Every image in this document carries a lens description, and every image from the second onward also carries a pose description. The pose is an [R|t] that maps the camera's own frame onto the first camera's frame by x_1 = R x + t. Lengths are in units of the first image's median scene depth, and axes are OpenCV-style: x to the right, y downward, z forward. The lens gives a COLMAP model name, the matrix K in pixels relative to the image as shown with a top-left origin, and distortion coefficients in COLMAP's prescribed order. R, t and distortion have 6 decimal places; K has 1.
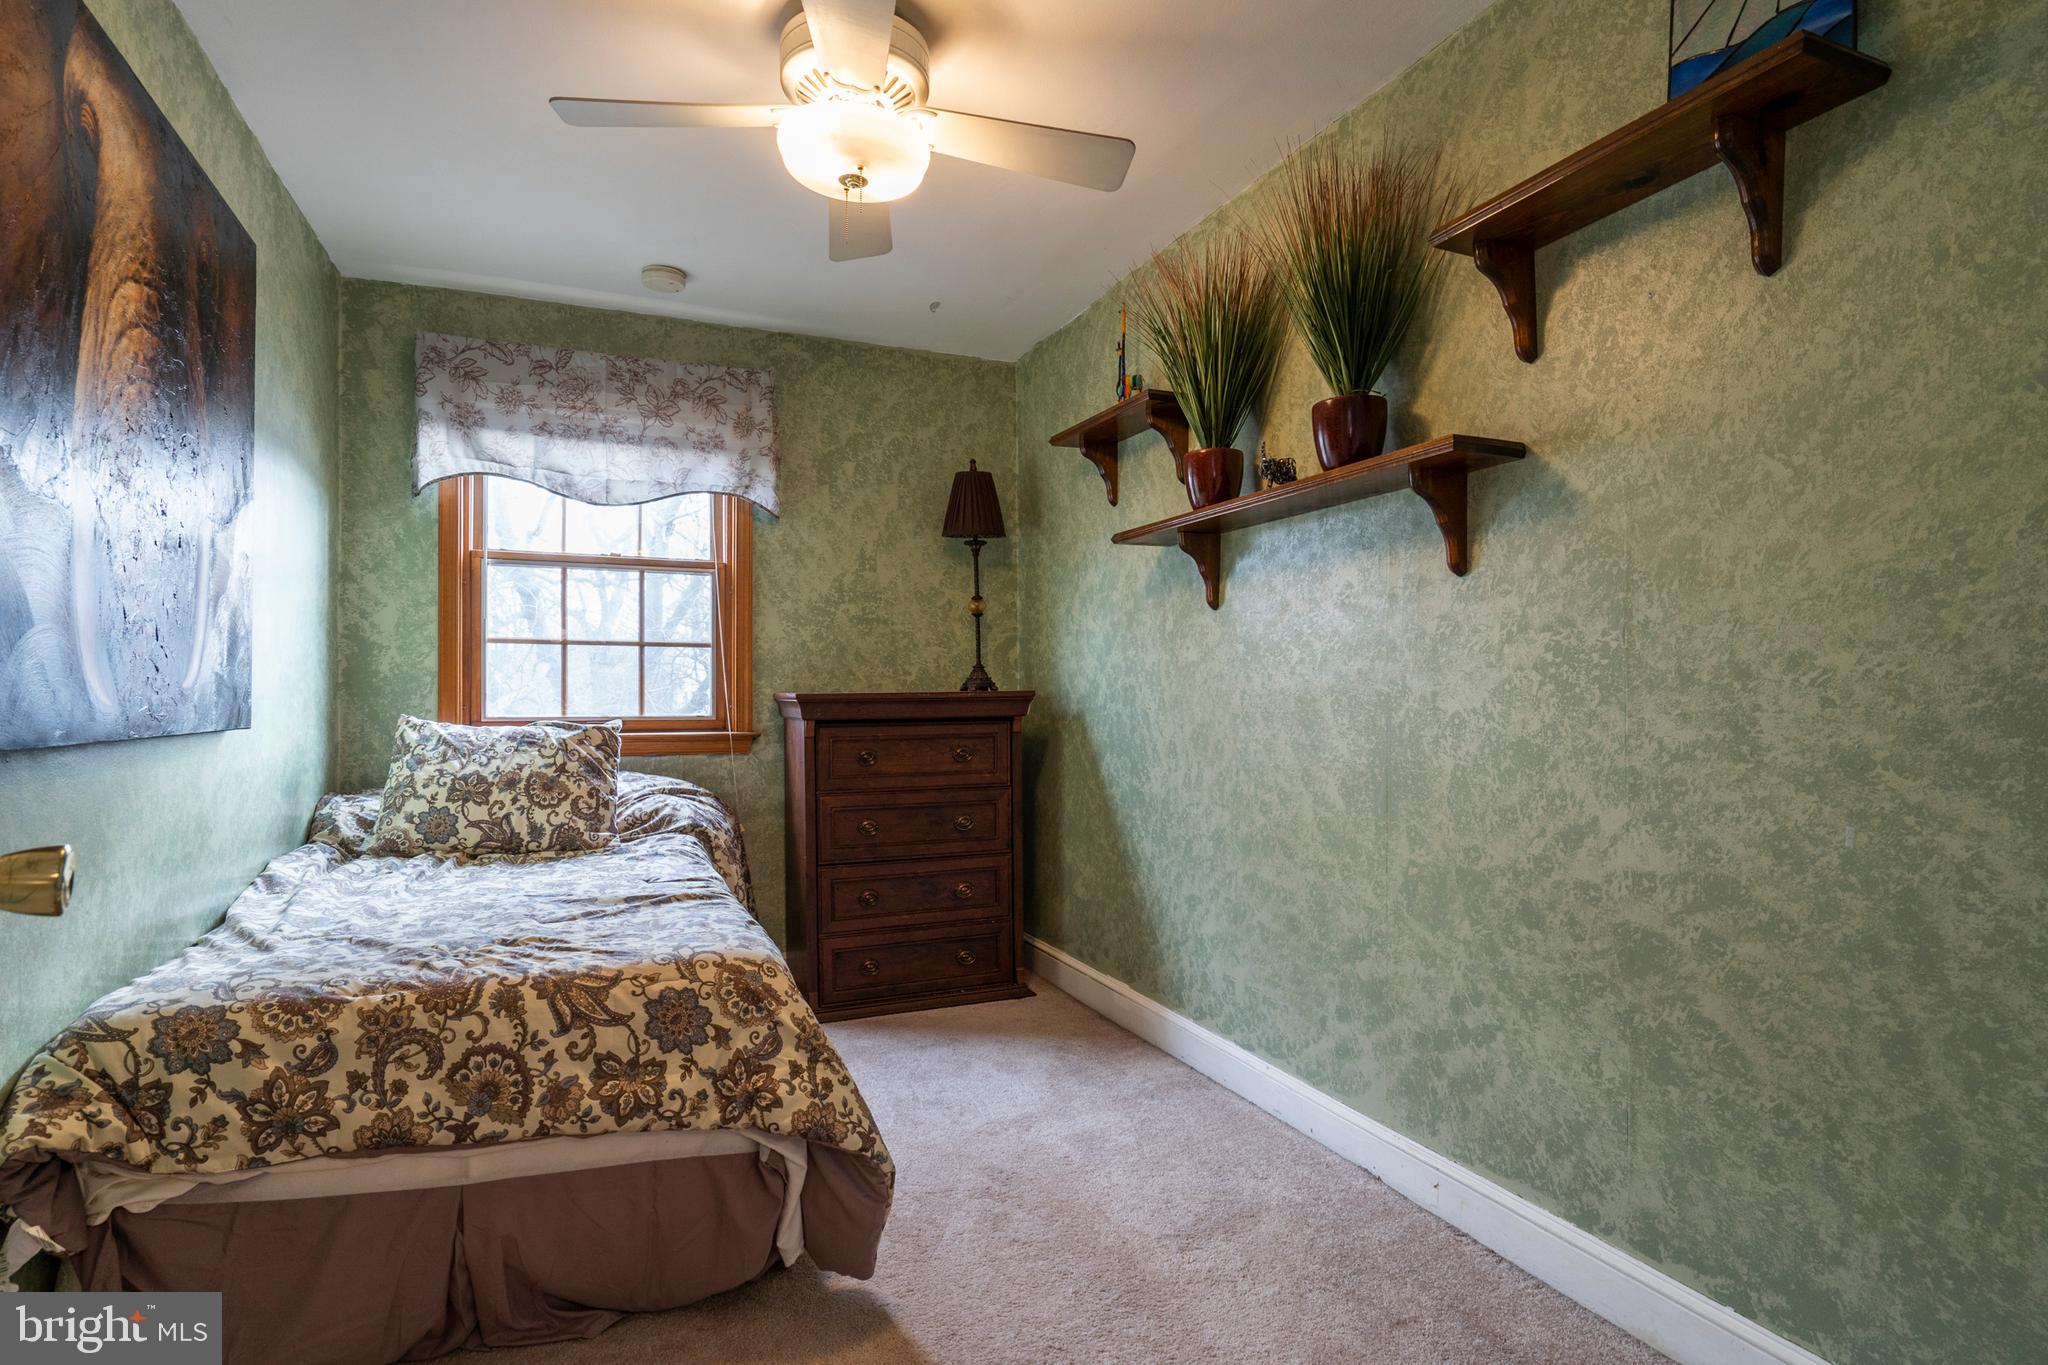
lens RADIAL K [[1033.7, 0, 1034.9], [0, 1033.7, 686.1], [0, 0, 1]] dist [-0.003474, 0.001784]
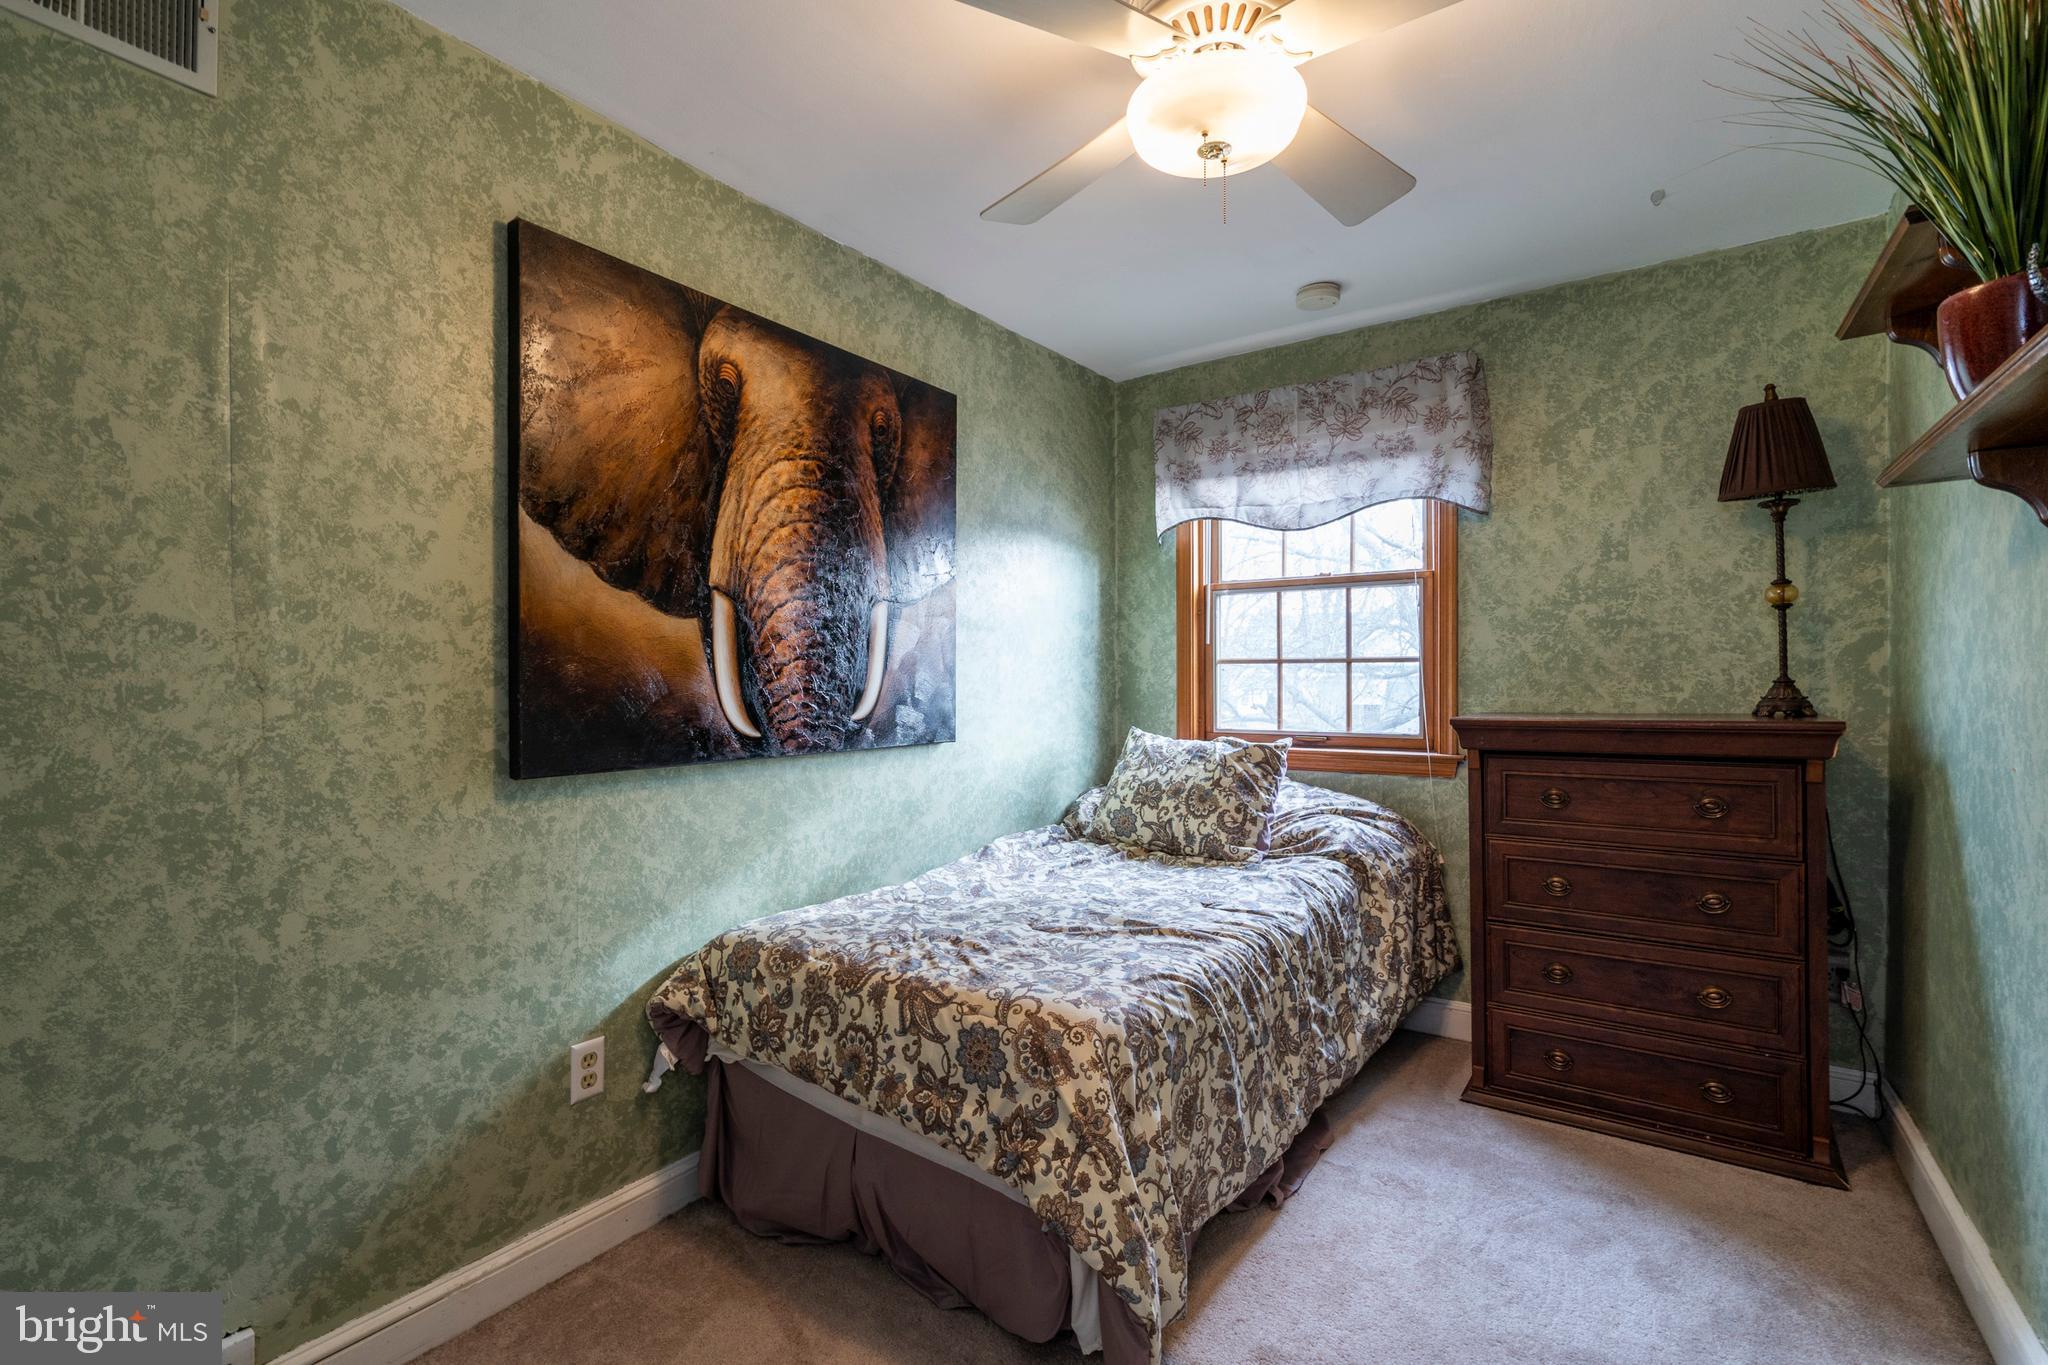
lens RADIAL K [[933.5, 0, 1024.0], [0, 933.5, 680.3], [0, 0, 1]] dist [-0.007061, 0.002617]
pose [[0.522732, 0.000356, -0.852497, 0.251861], [0.009778, 0.999932, 0.006413, -0.033516], [0.852441, -0.011688, 0.522693, 0.282587]]
